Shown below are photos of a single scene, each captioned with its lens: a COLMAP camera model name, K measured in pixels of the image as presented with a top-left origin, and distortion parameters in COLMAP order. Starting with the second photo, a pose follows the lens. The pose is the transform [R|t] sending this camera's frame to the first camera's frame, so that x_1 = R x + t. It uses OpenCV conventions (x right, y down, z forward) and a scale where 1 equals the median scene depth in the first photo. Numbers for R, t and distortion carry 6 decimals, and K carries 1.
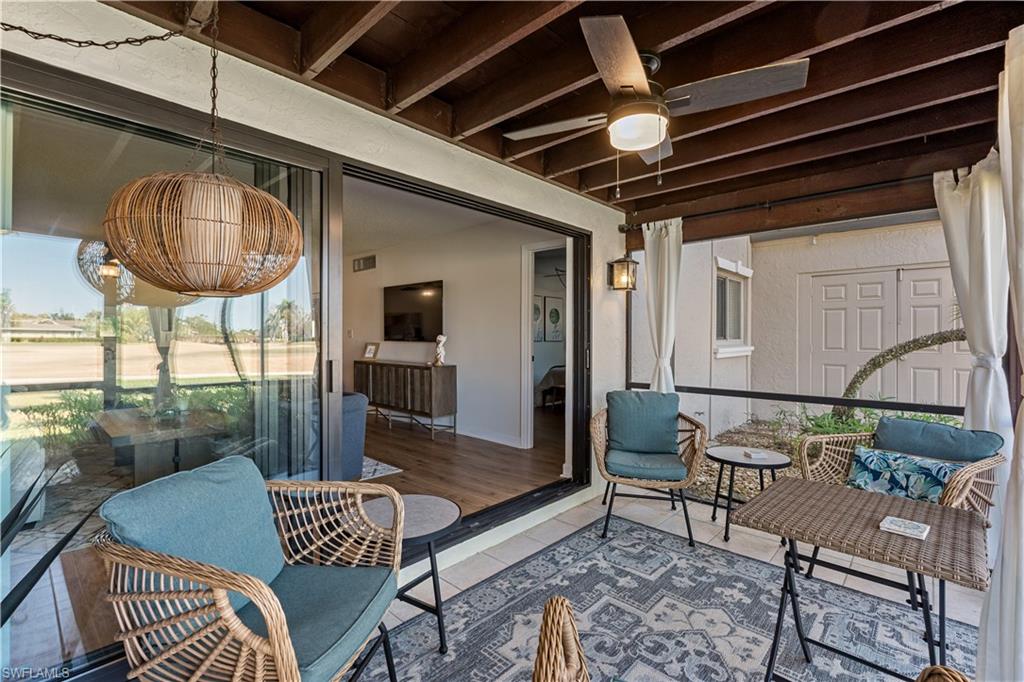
lens RADIAL K [[460.0, 0, 509.0], [0, 460.0, 333.5], [0, 0, 1]] dist [-0.000995, 0.000099]
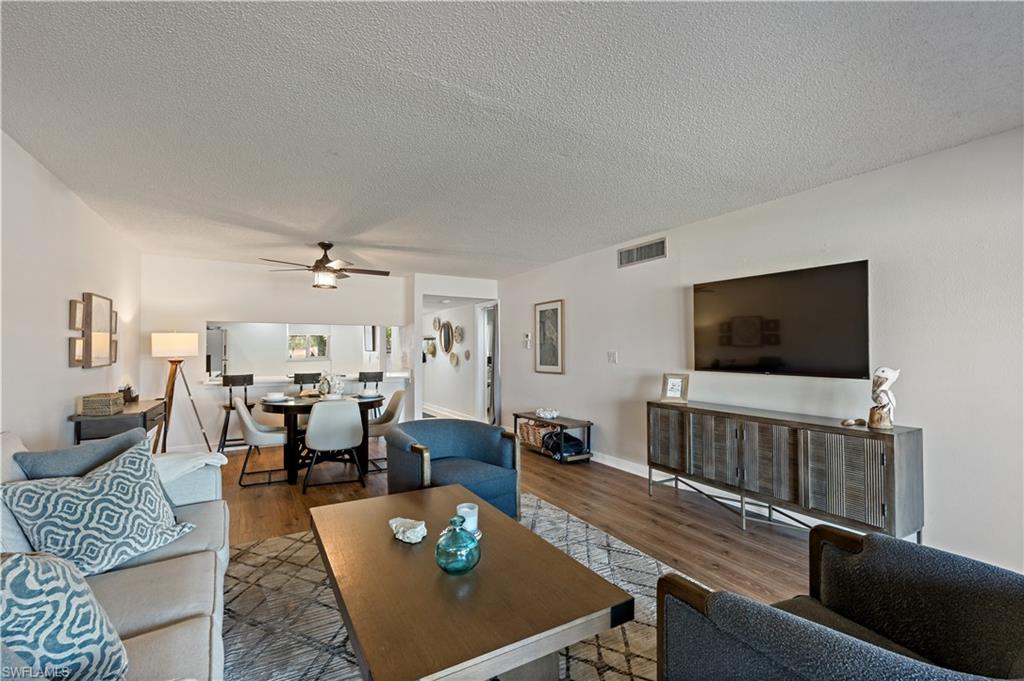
lens RADIAL K [[454.6, 0, 512.0], [0, 454.6, 340.5], [0, 0, 1]] dist [-0.001784, 0.000192]
pose [[0.954905, -0.007760, -0.296809, -0.320945], [0.002670, 0.999842, -0.017549, -0.014742], [0.296898, 0.015965, 0.954776, 0.336353]]
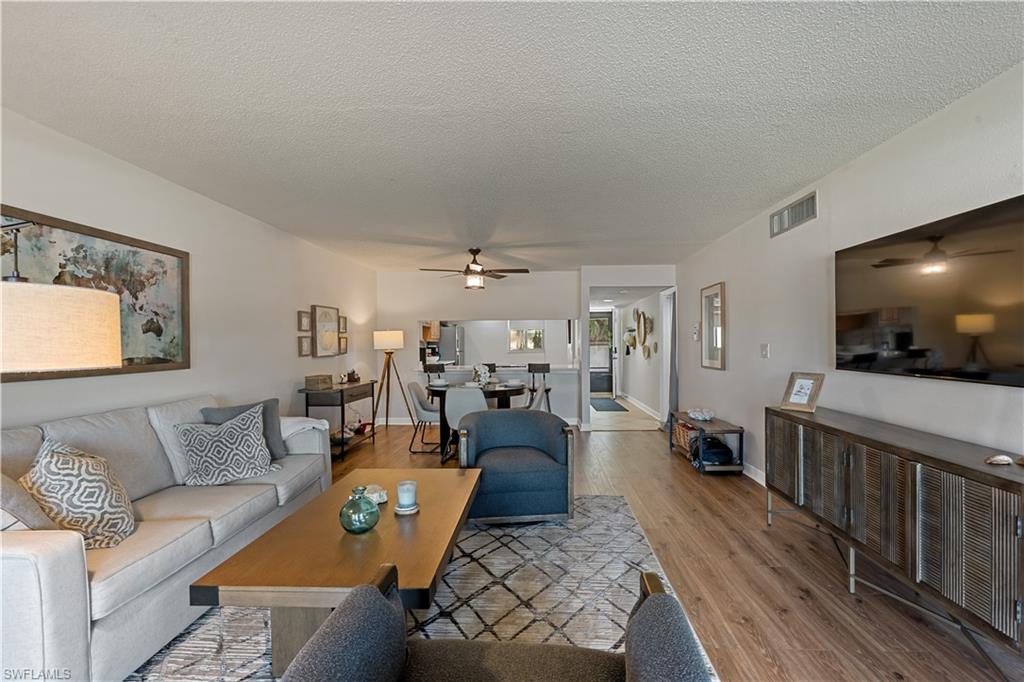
lens RADIAL K [[463.6, 0, 516.3], [0, 463.6, 348.0], [0, 0, 1]] dist [-0.001299, 0.000309]
pose [[0.641728, 0.002154, -0.766929, -0.121173], [0.012192, 0.999841, 0.013011, -0.014975], [0.766835, -0.017700, 0.641600, 0.458326]]
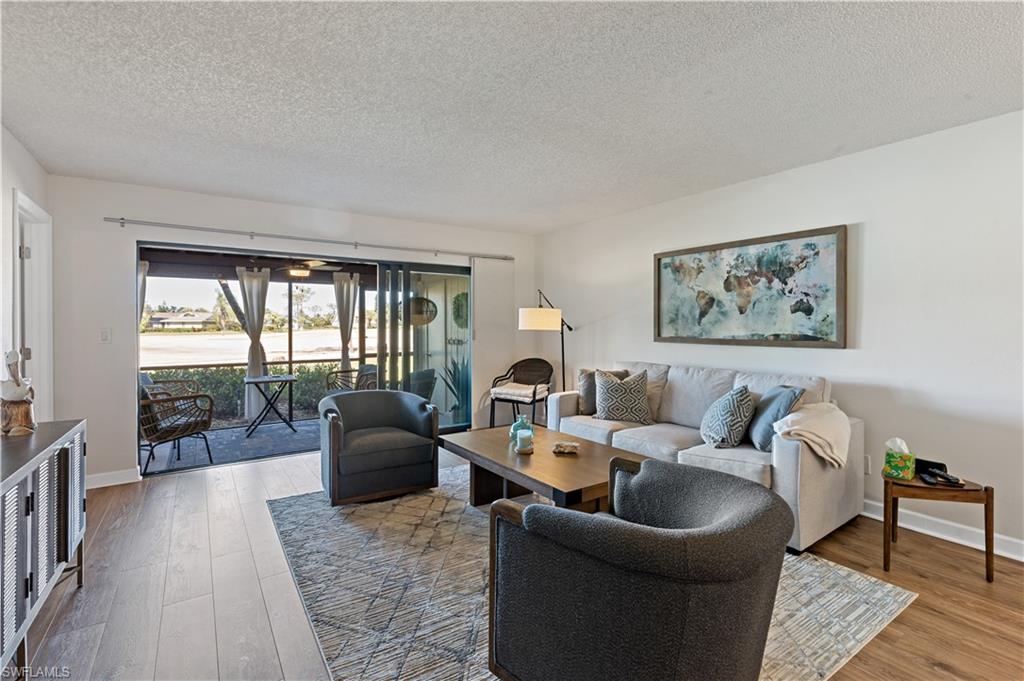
lens RADIAL K [[467.0, 0, 518.2], [0, 467.0, 326.6], [0, 0, 1]] dist [-0.003775, -0.000226]
pose [[-0.976021, 0.000542, 0.217675, -0.531670], [0.000517, 1.000000, -0.000173, -0.012789], [-0.217675, -0.000057, -0.976021, 1.067884]]
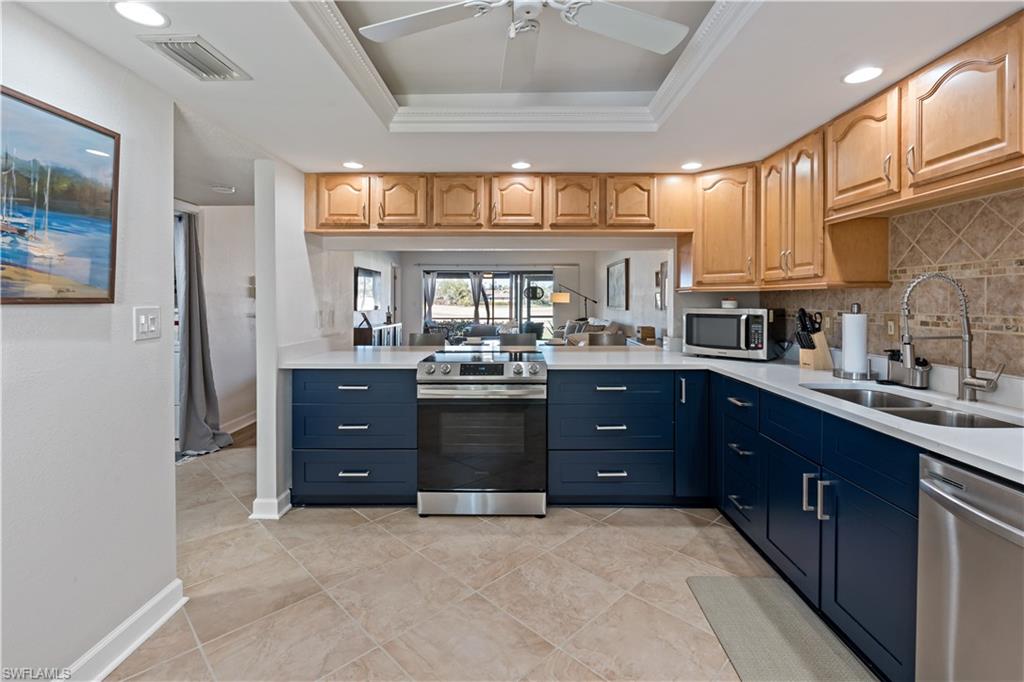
lens RADIAL K [[467.7, 0, 511.4], [0, 467.7, 304.7], [0, 0, 1]] dist [0.000269, 0.000190]
pose [[-0.670083, -0.005696, 0.742264, -1.436009], [-0.001210, 0.999978, 0.006581, -0.009481], [-0.742285, 0.003512, -0.670075, 1.511920]]
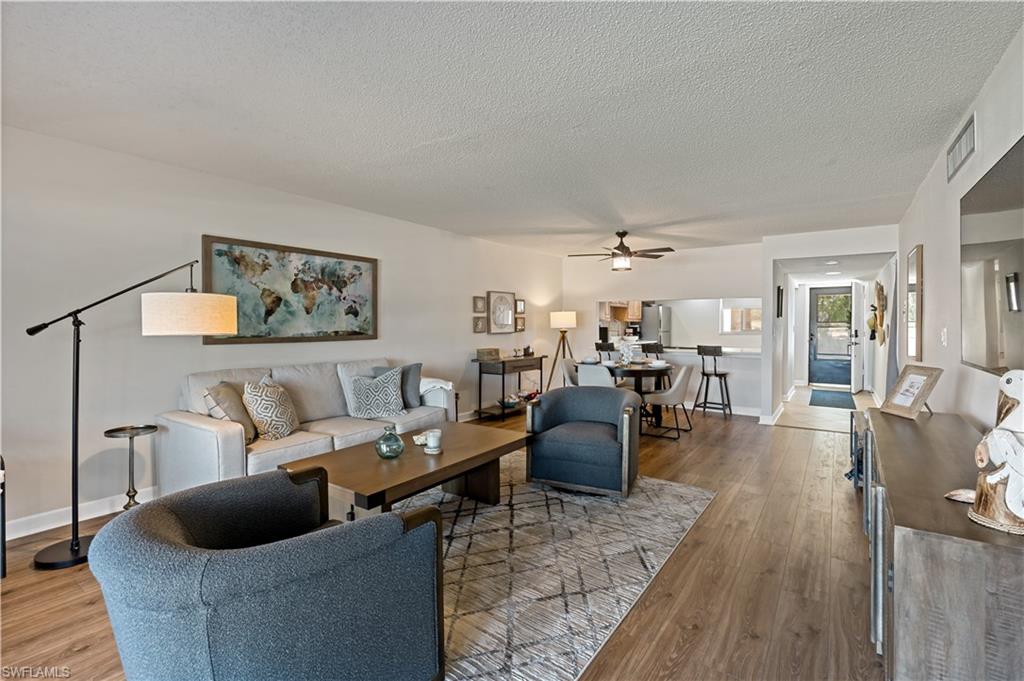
lens RADIAL K [[456.5, 0, 513.3], [0, 456.5, 327.0], [0, 0, 1]] dist [-0.000619, 0.000277]
pose [[0.128569, 0.005953, -0.991683, 0.008706], [0.004538, 0.999968, 0.006591, -0.013291], [0.991690, -0.005347, 0.128538, 0.636225]]
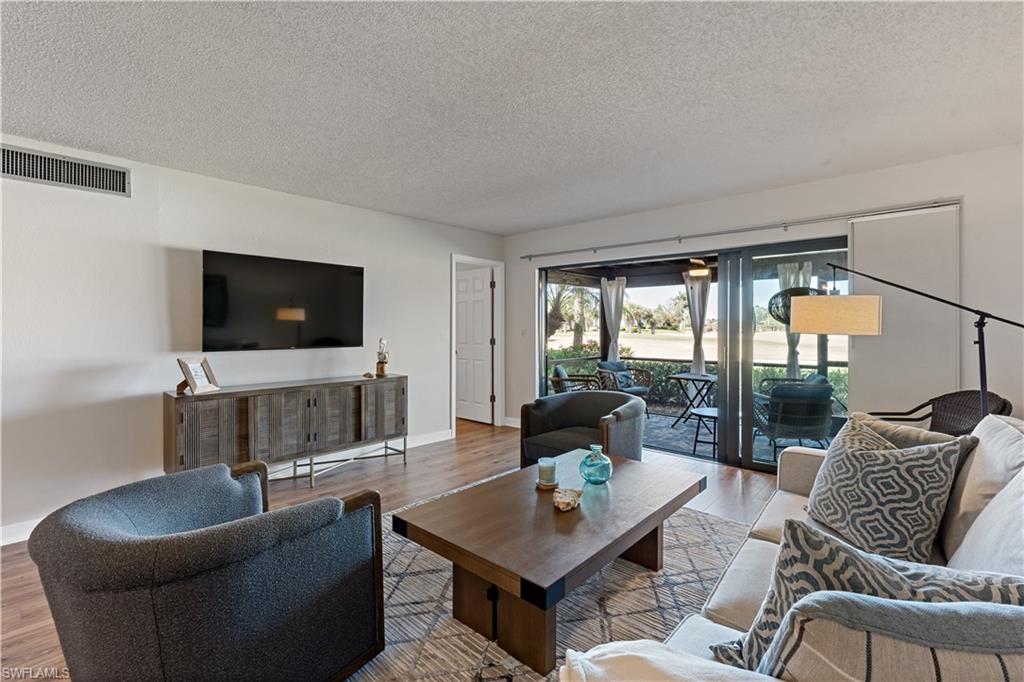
lens RADIAL K [[456.5, 0, 513.3], [0, 456.5, 327.5], [0, 0, 1]] dist [-0.000619, 0.000277]
pose [[-0.028917, -0.003439, 0.999576, -0.790785], [-0.000759, 0.999994, 0.003419, -0.014487], [-0.999582, -0.000660, -0.028919, 0.656566]]
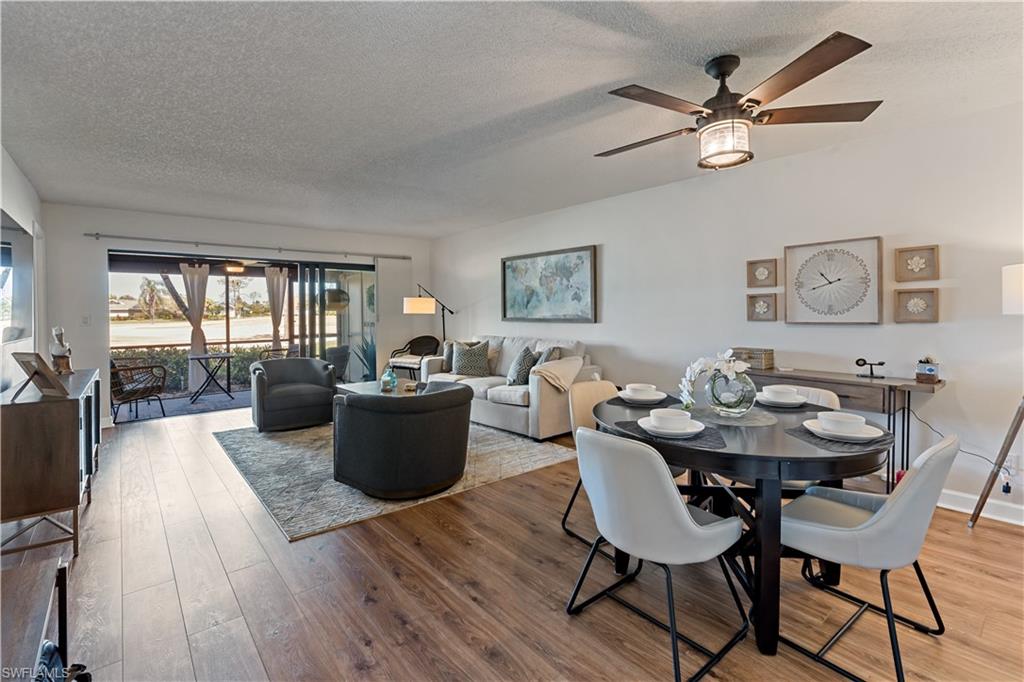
lens RADIAL K [[469.2, 0, 511.7], [0, 469.2, 314.8], [0, 0, 1]] dist [-0.002297, -0.000095]
pose [[-0.991833, 0.007836, 0.127304, -0.723808], [0.008647, 0.999946, 0.005821, -0.009082], [-0.127251, 0.006874, -0.991847, 1.311949]]
